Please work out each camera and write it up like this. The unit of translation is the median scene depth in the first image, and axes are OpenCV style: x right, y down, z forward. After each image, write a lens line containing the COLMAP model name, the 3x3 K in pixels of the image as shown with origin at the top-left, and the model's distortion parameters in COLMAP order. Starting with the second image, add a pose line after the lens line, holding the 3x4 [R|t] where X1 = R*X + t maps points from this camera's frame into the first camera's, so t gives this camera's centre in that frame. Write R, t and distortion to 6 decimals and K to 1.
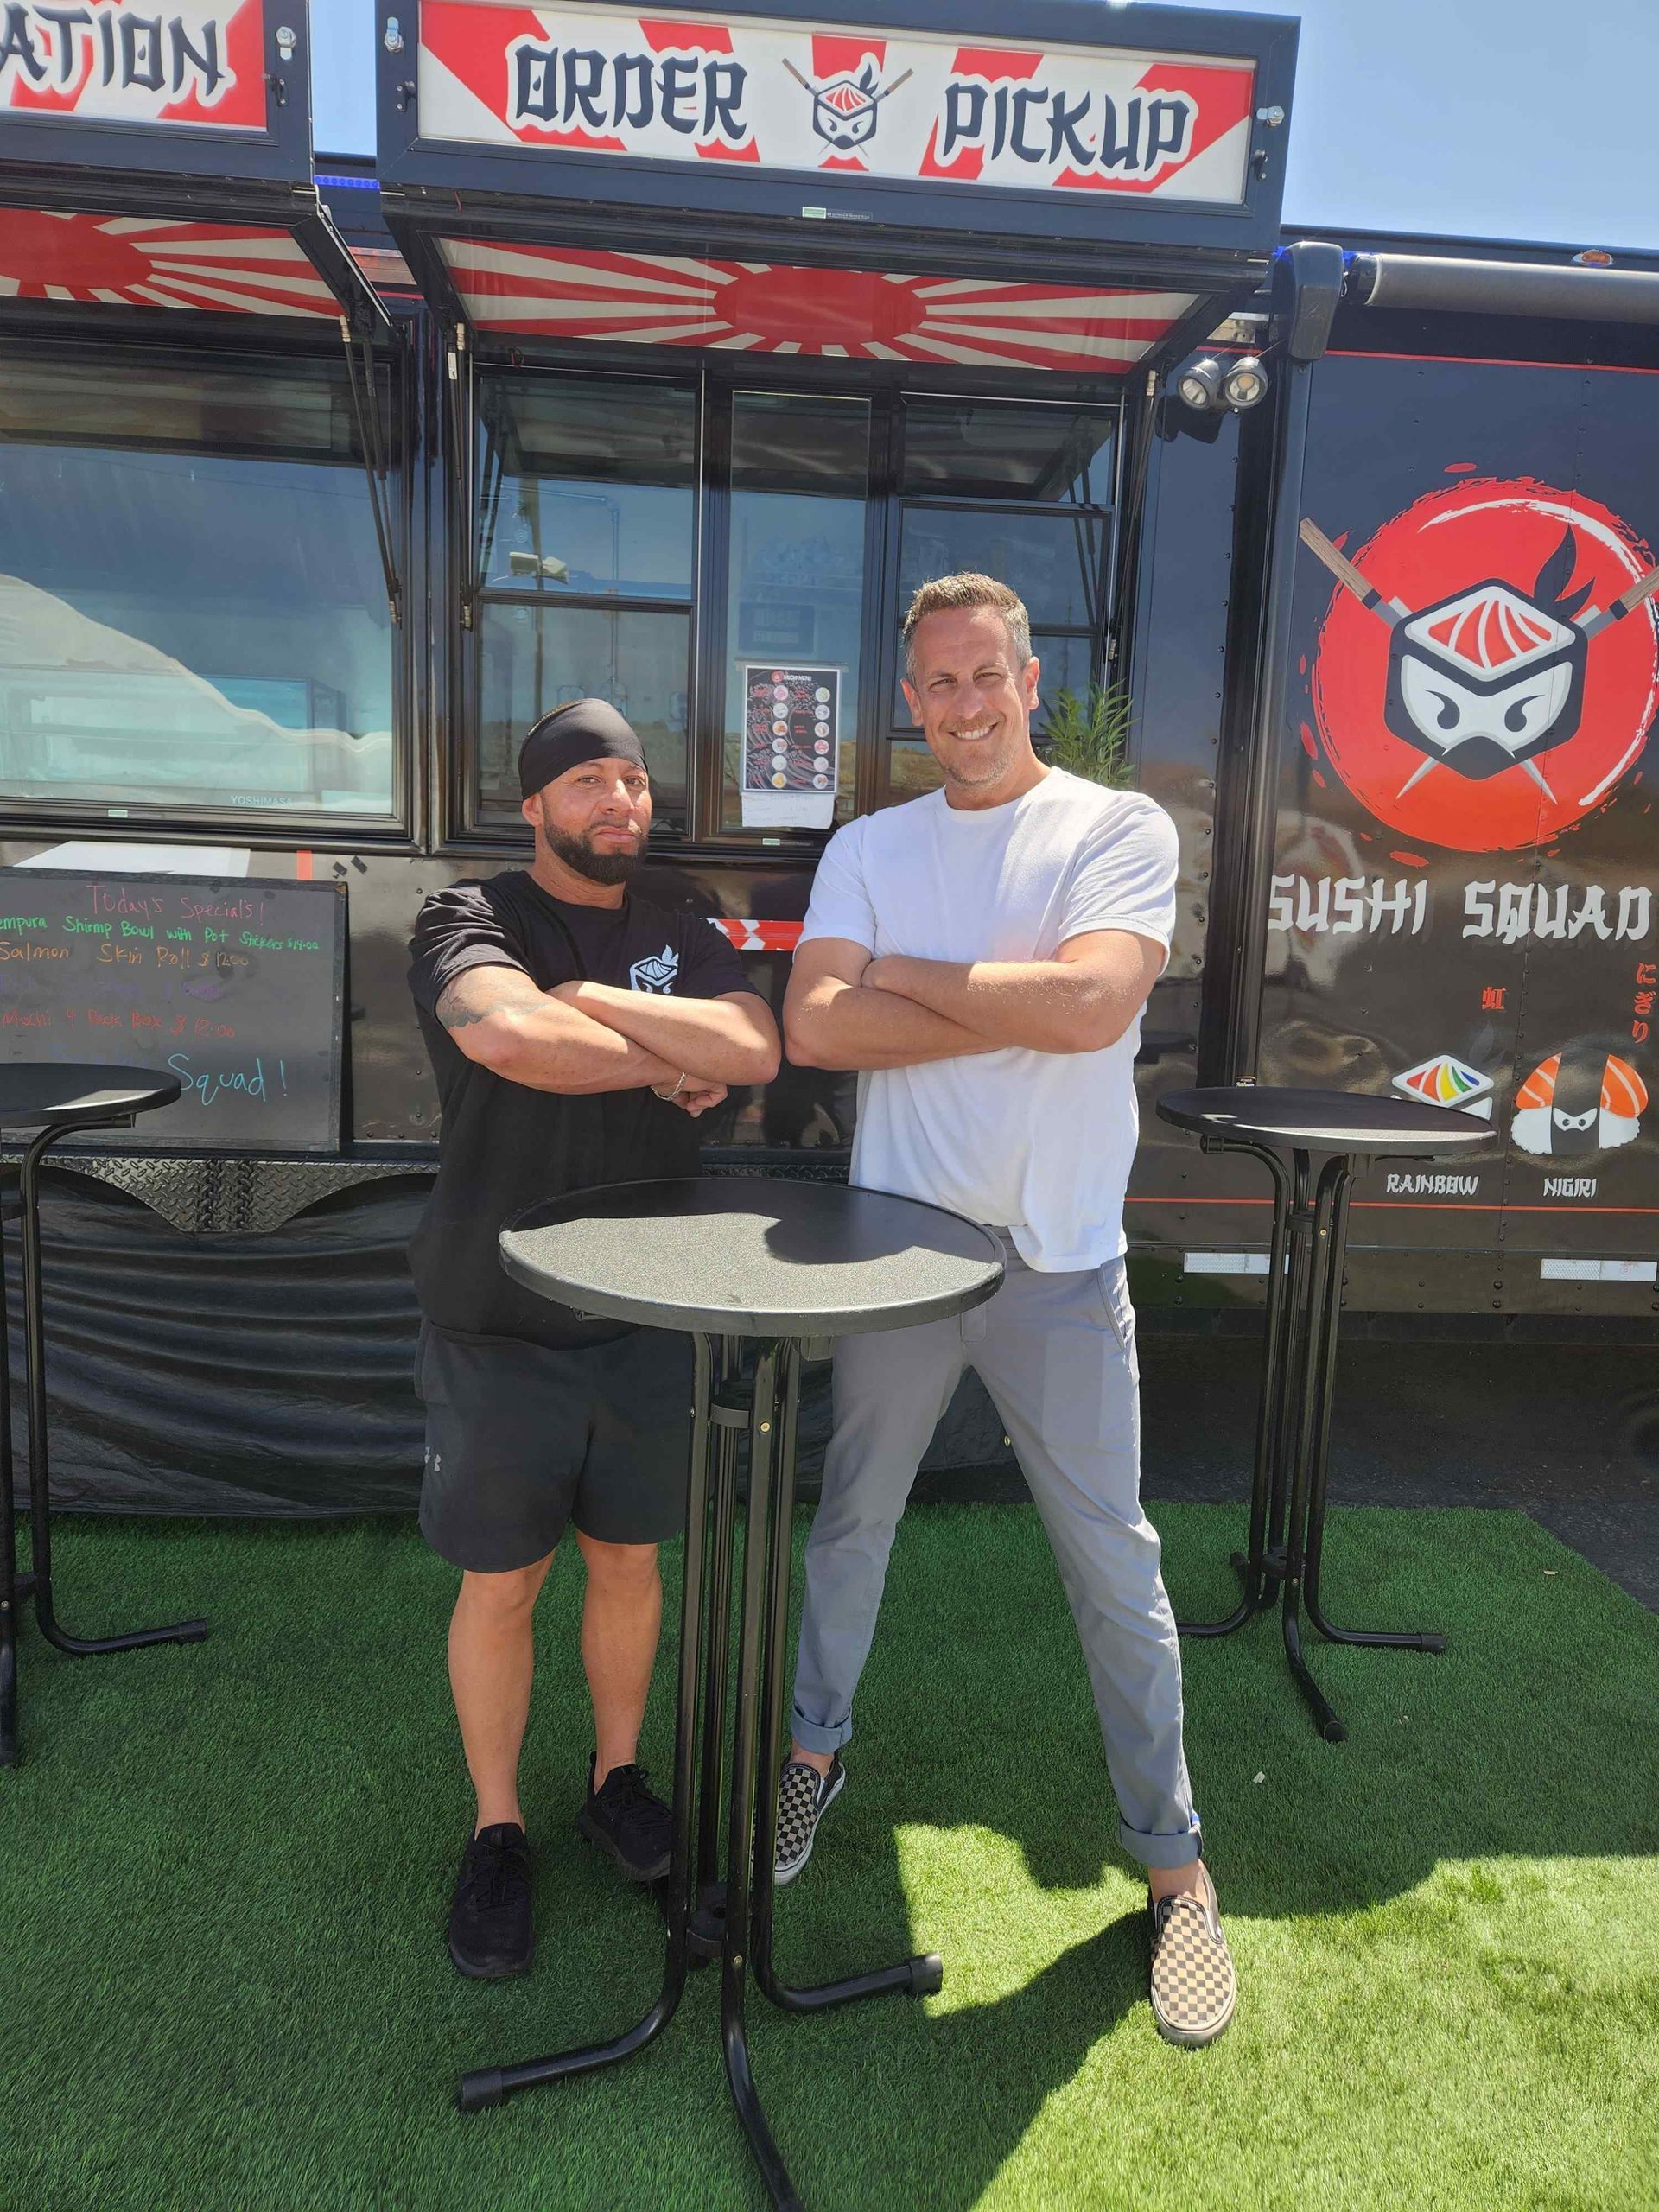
lens RADIAL K [[1525.8, 0, 829.5], [0, 1525.8, 1106.0], [0, 0, 1]] dist [0.050610, -0.036654]
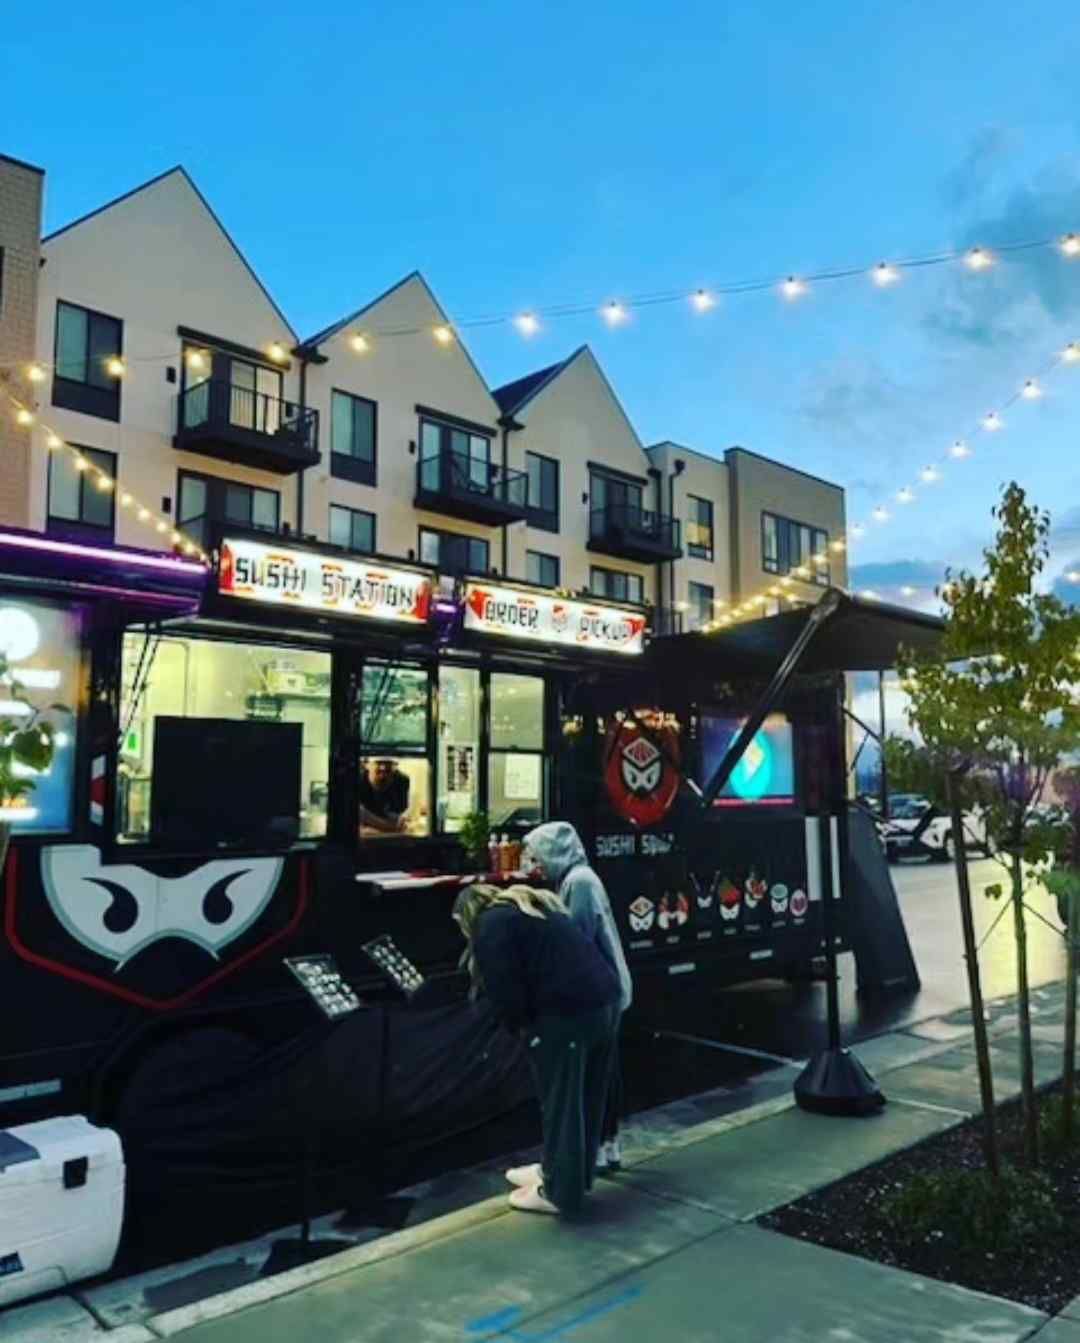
lens RADIAL K [[1061.3, 0, 538.0], [0, 1061.3, 664.6], [0, 0, 1]] dist [0.103353, -0.151648]
pose [[0.769887, 0.046642, 0.636473, -1.426609], [0.100458, 0.976035, -0.193041, -0.124992], [-0.630224, 0.212558, 0.746751, -0.619827]]
